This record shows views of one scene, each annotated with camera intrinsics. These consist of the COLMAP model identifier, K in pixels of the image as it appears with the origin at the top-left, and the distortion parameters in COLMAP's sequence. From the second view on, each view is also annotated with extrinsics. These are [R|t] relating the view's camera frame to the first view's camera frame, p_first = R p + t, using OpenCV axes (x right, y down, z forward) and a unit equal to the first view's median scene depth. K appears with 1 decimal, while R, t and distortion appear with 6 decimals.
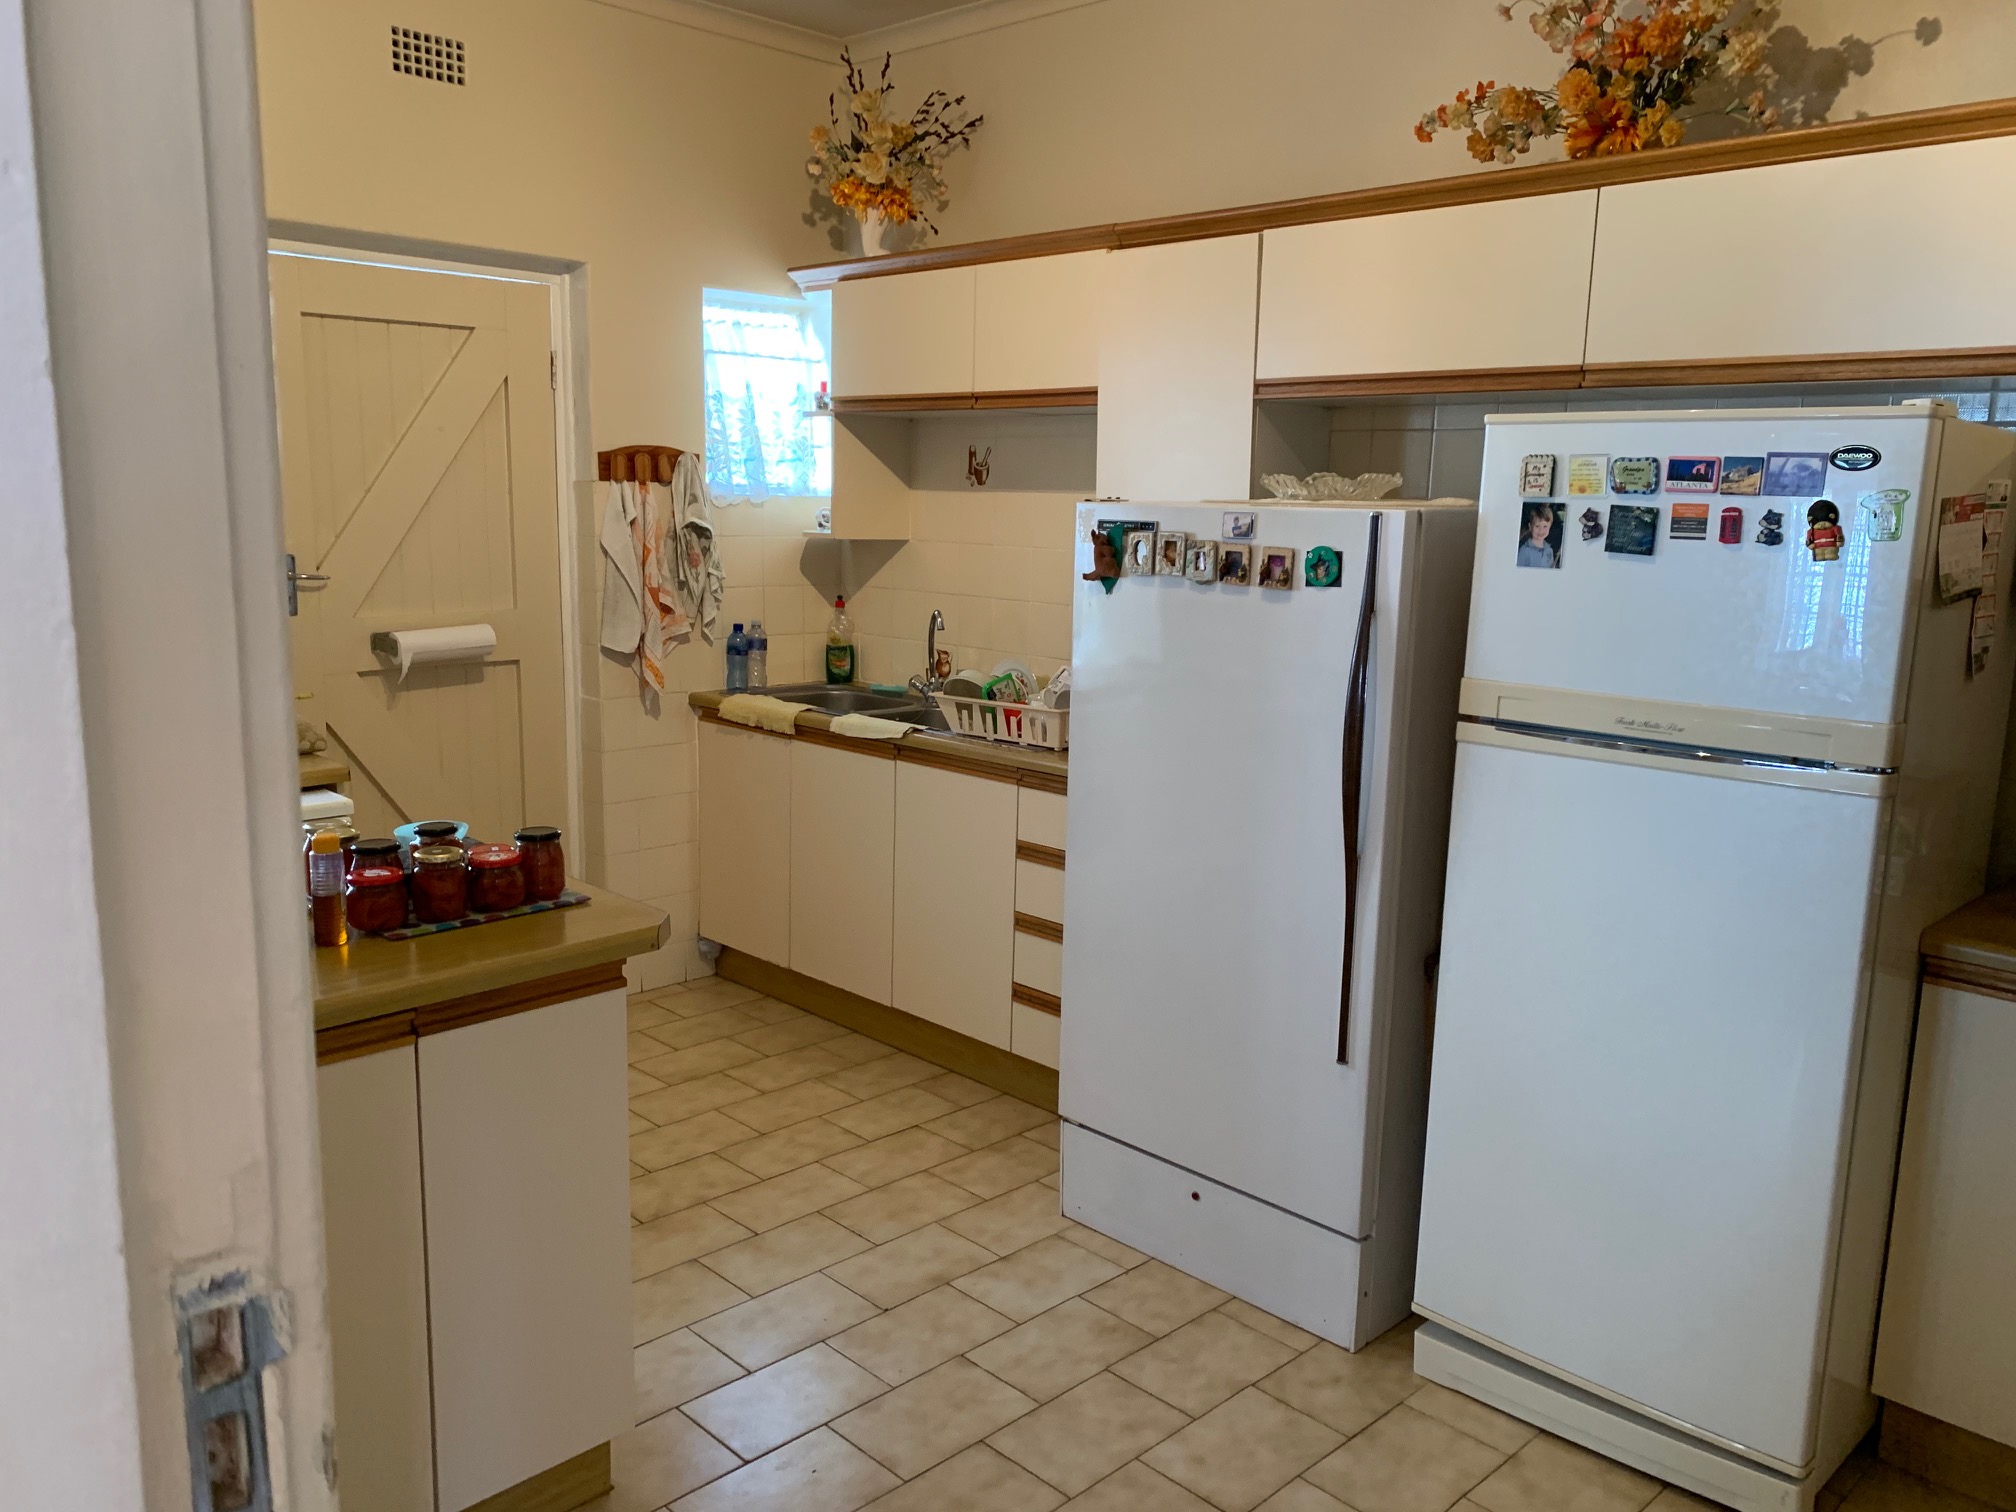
lens RADIAL K [[1566.5, 0, 1008.0], [0, 1566.5, 756.0], [0, 0, 1]] dist [0.112902, -0.169050]
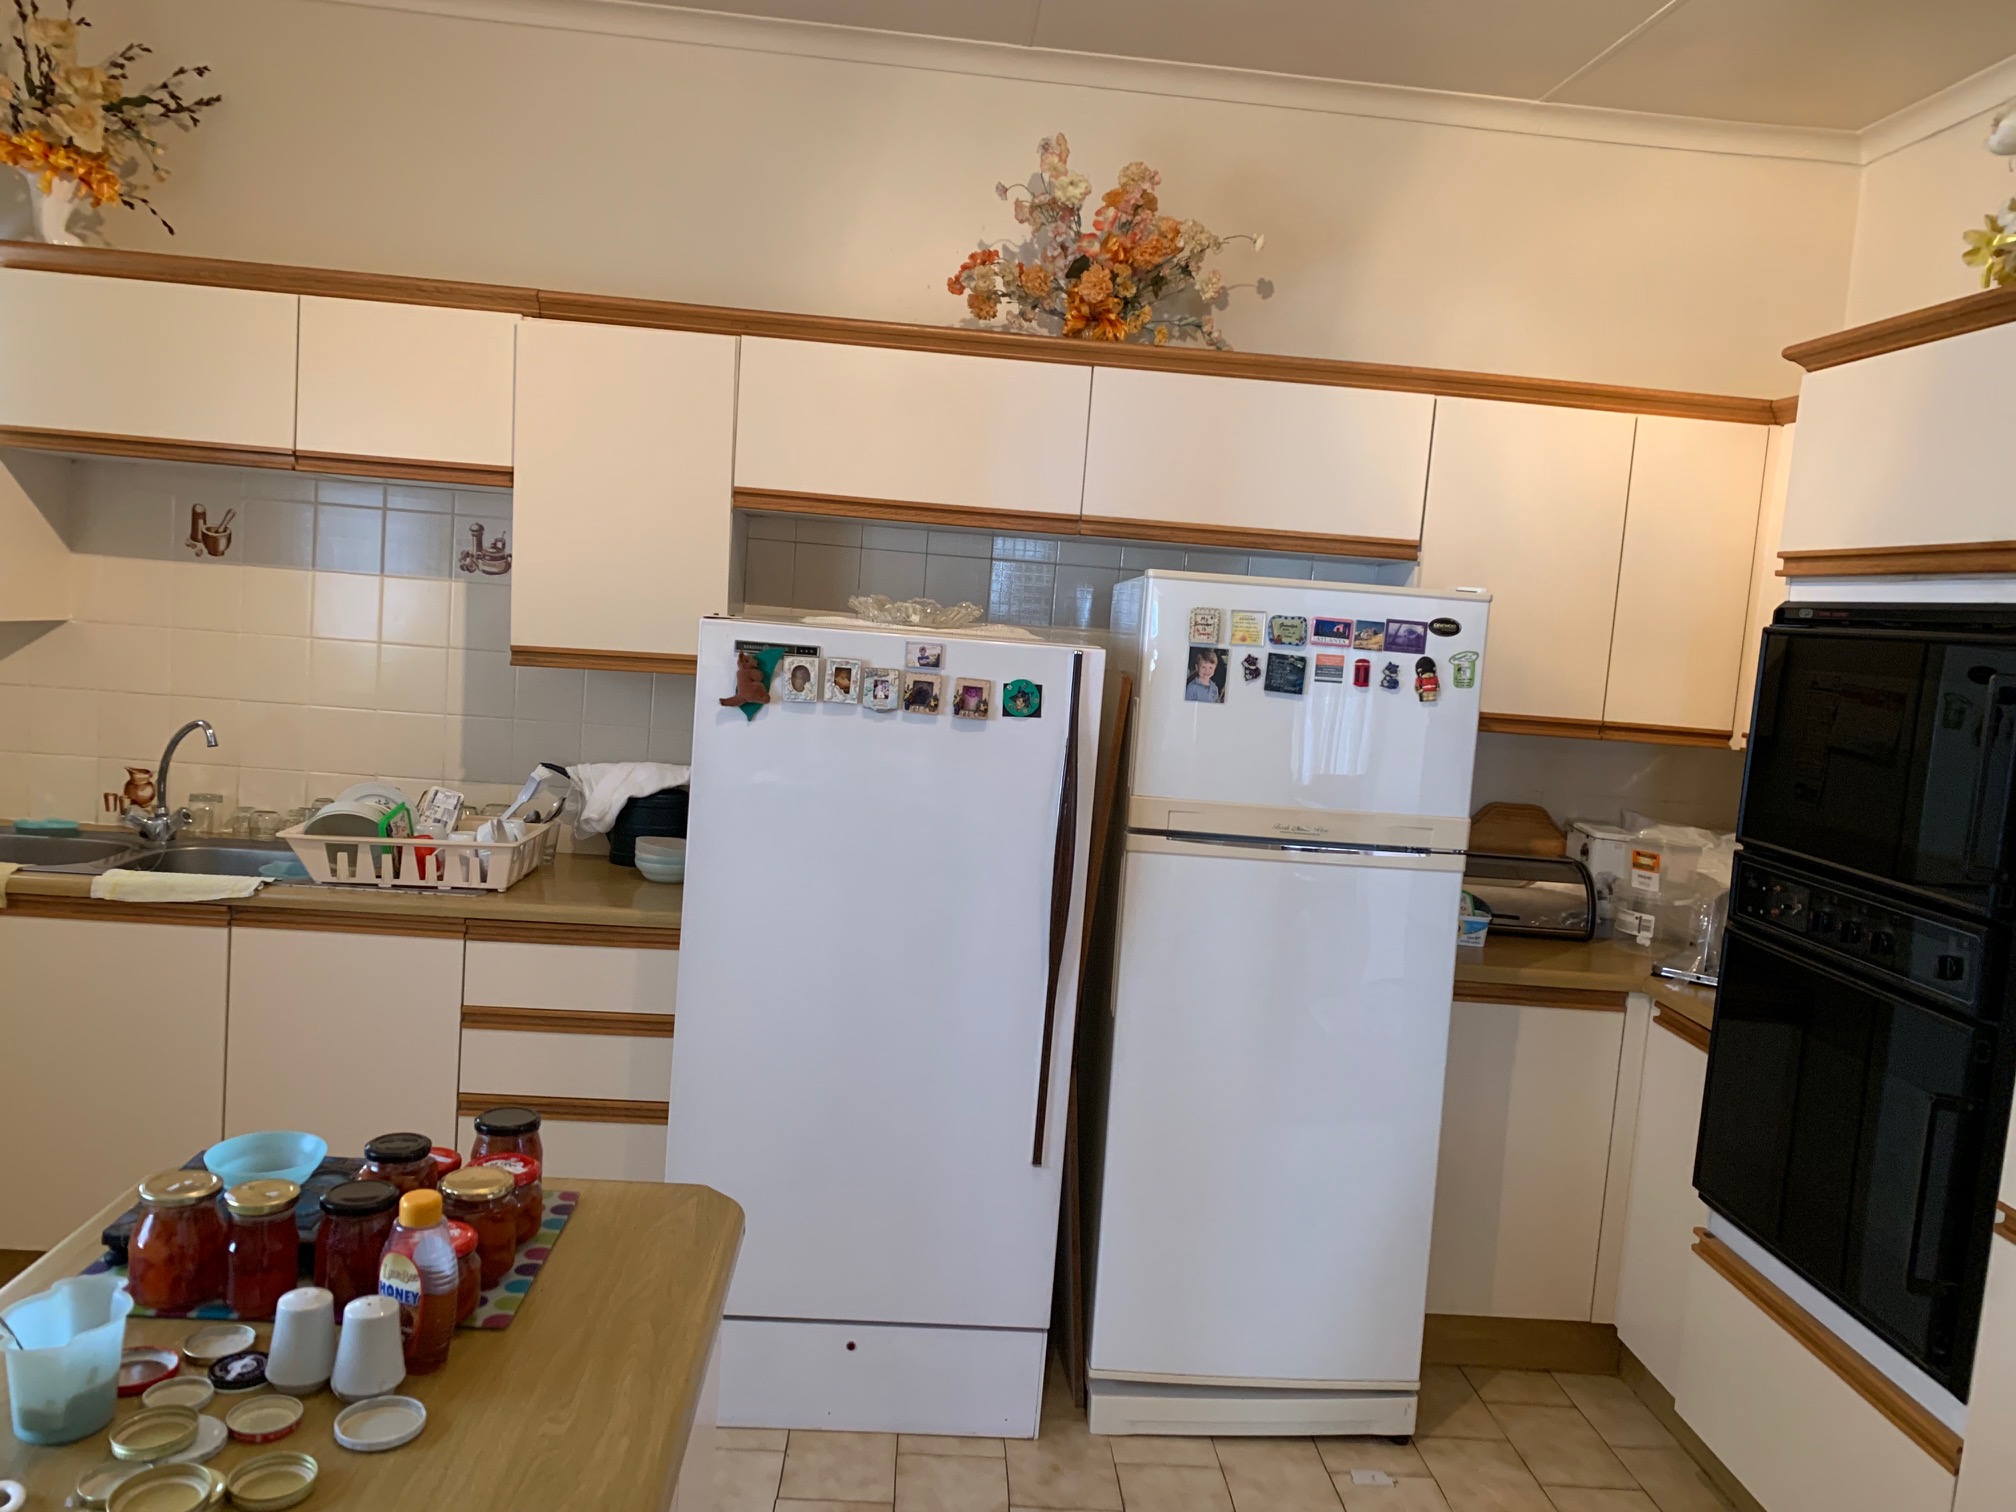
lens RADIAL K [[1566.5, 0, 1008.0], [0, 1566.5, 756.0], [0, 0, 1]] dist [0.112902, -0.169050]
pose [[0.651313, -0.050922, 0.757099, -0.588002], [0.066395, 0.997743, 0.009990, -0.090599], [-0.755899, 0.043761, 0.653224, 0.316377]]
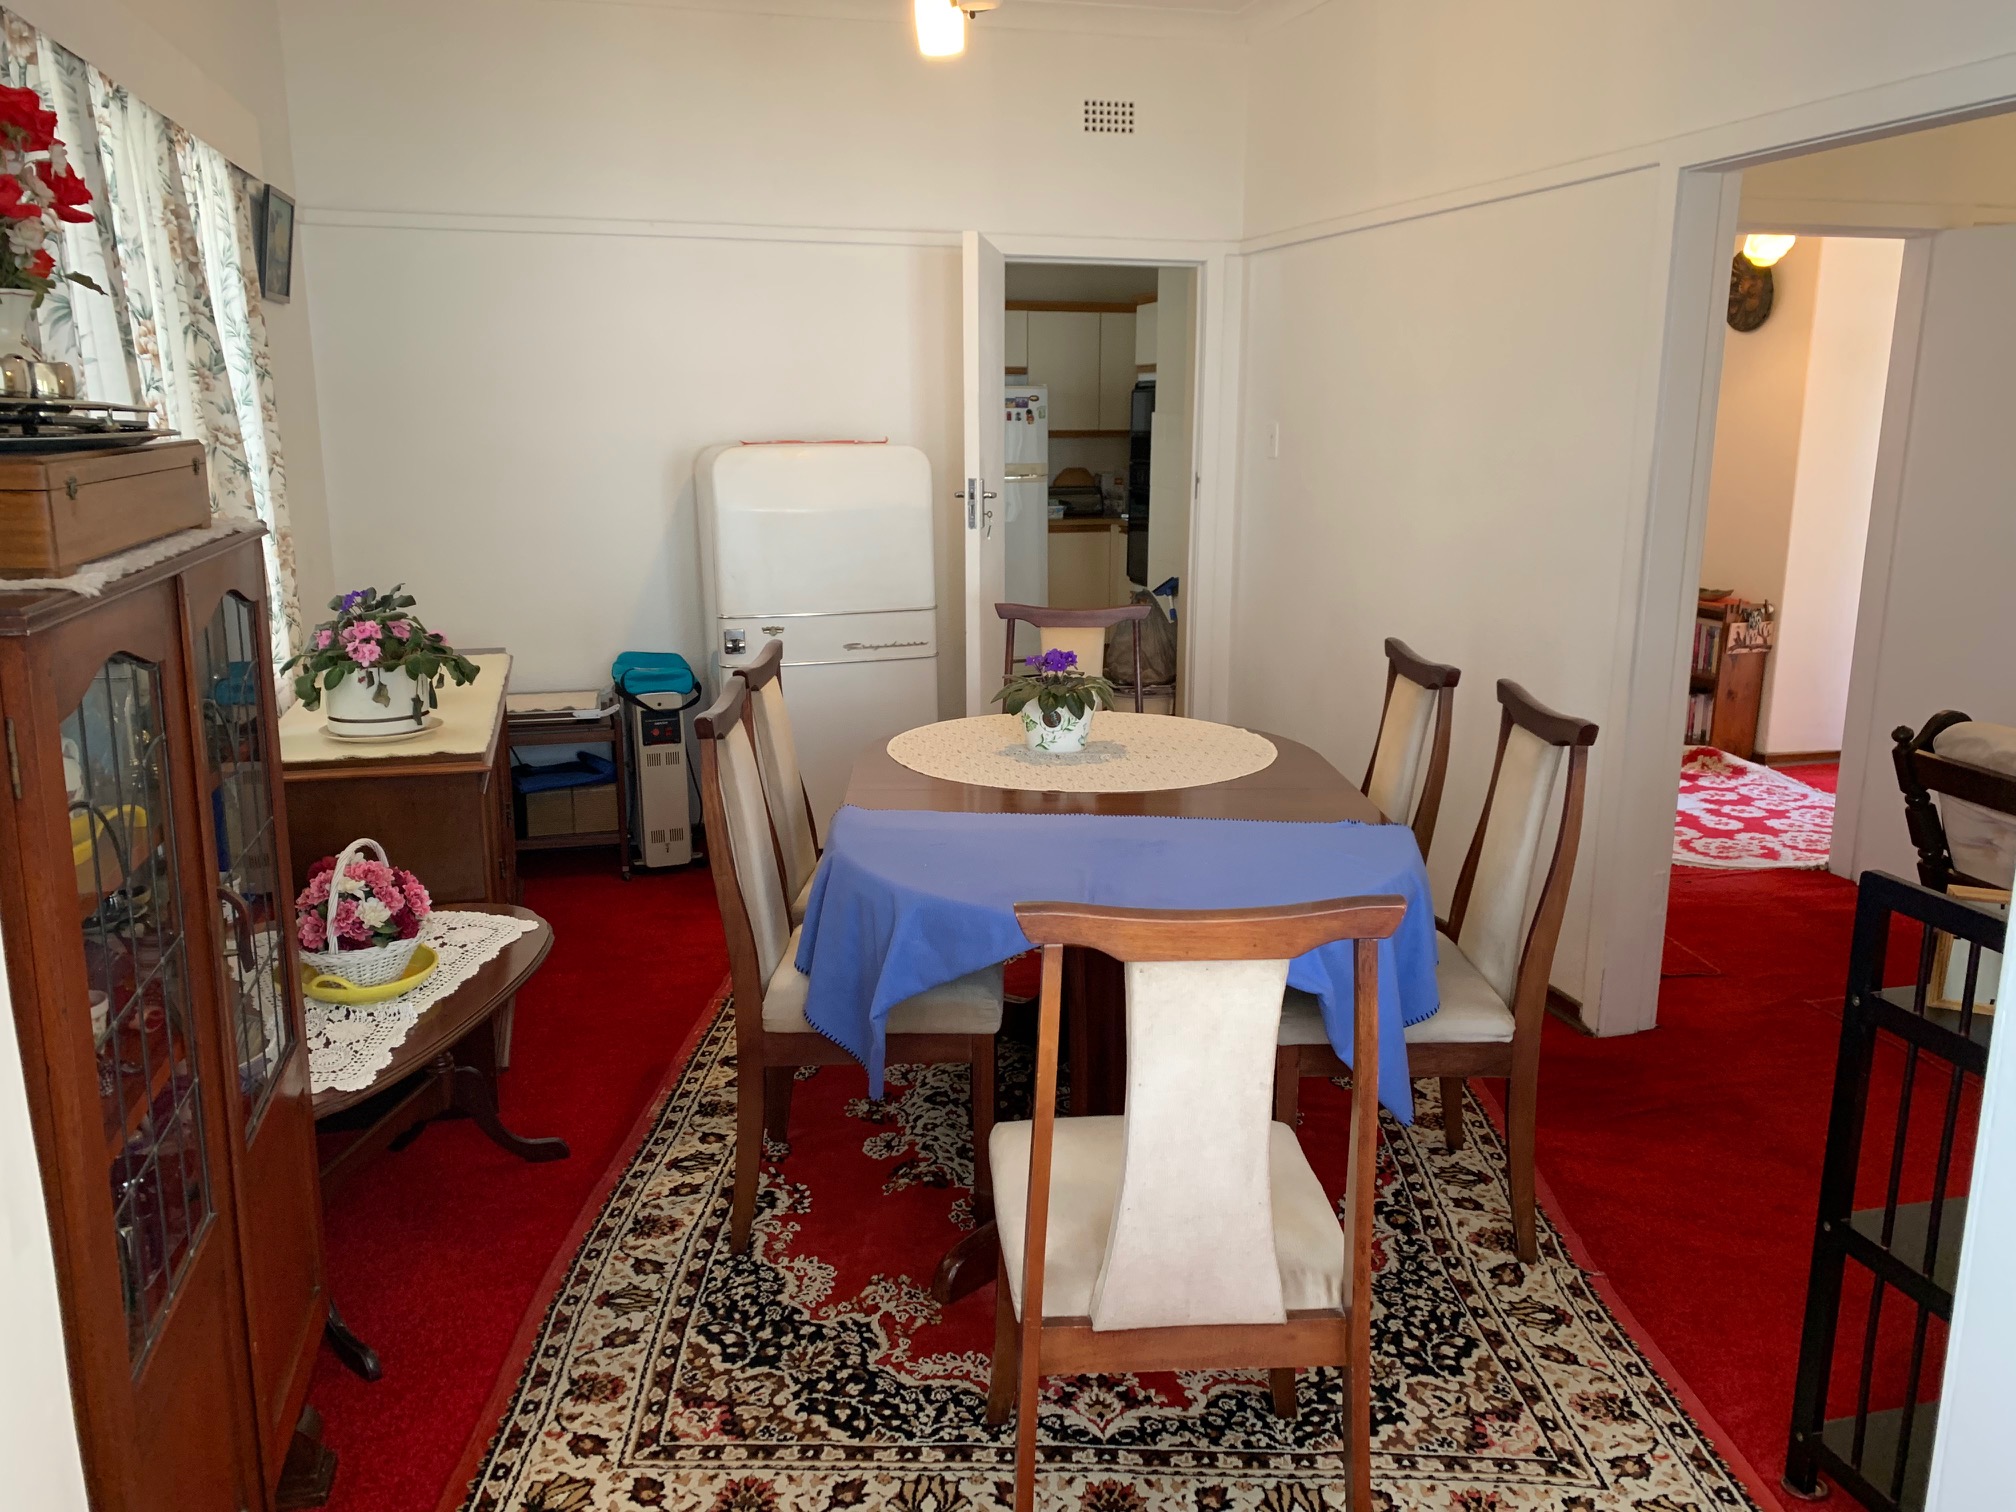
lens RADIAL K [[1566.5, 0, 1008.0], [0, 1566.5, 756.0], [0, 0, 1]] dist [0.112902, -0.169050]
pose [[0.487166, -0.207749, 0.848239, -2.515552], [0.153562, 0.976537, 0.150977, 0.073941], [-0.859702, 0.056707, 0.507638, -0.773358]]
